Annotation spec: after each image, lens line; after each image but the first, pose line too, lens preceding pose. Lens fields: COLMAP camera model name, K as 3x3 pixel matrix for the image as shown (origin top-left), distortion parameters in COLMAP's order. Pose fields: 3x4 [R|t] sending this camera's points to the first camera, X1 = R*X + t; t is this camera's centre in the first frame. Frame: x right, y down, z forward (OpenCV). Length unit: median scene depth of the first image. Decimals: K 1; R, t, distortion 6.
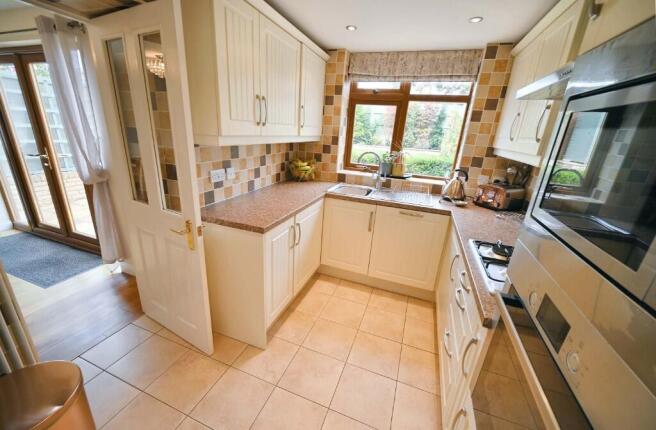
lens RADIAL K [[262.8, 0, 323.9], [0, 262.8, 219.3], [0, 0, 1]] dist [-0.001895, -0.000151]
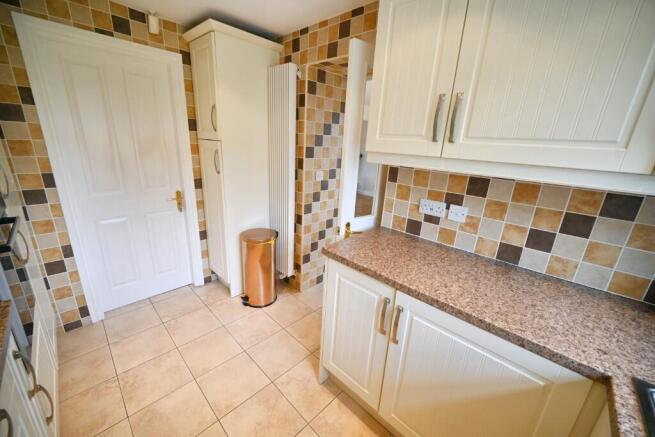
lens RADIAL K [[258.3, 0, 325.7], [0, 258.3, 219.5], [0, 0, 1]] dist [-0.000523, -0.000269]
pose [[-0.397706, 0.193963, -0.896777, 0.357169], [-0.367461, 0.861917, 0.349386, -0.238781], [0.840716, 0.468484, -0.271515, 0.787797]]
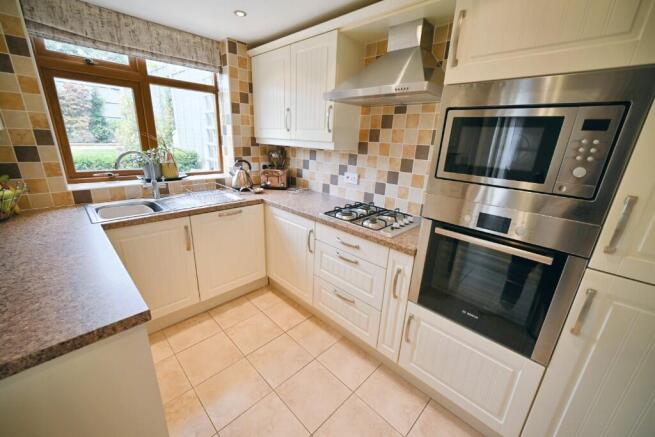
lens RADIAL K [[258.3, 0, 325.7], [0, 258.3, 219.5], [0, 0, 1]] dist [-0.000523, -0.000269]
pose [[0.404356, -0.319566, 0.856956, -0.310235], [0.280842, 0.935089, 0.216187, -0.098199], [-0.870416, 0.153252, 0.467857, 0.270502]]
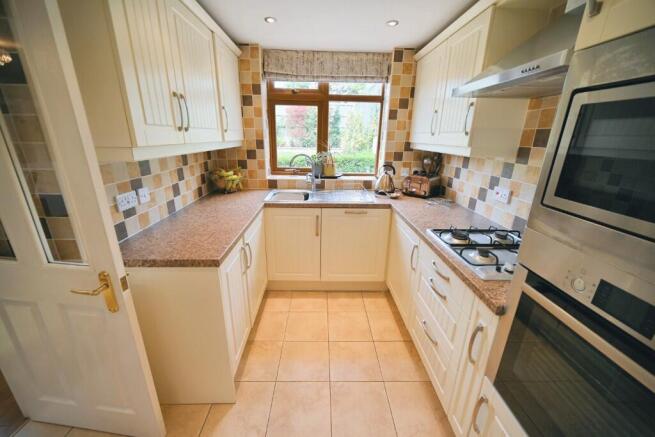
lens RADIAL K [[258.3, 0, 325.7], [0, 258.3, 219.5], [0, 0, 1]] dist [-0.000523, -0.000269]
pose [[0.926939, -0.158227, 0.340217, -0.114453], [0.158315, 0.987000, 0.027694, -0.036766], [-0.340176, 0.028191, 0.939939, 0.099944]]
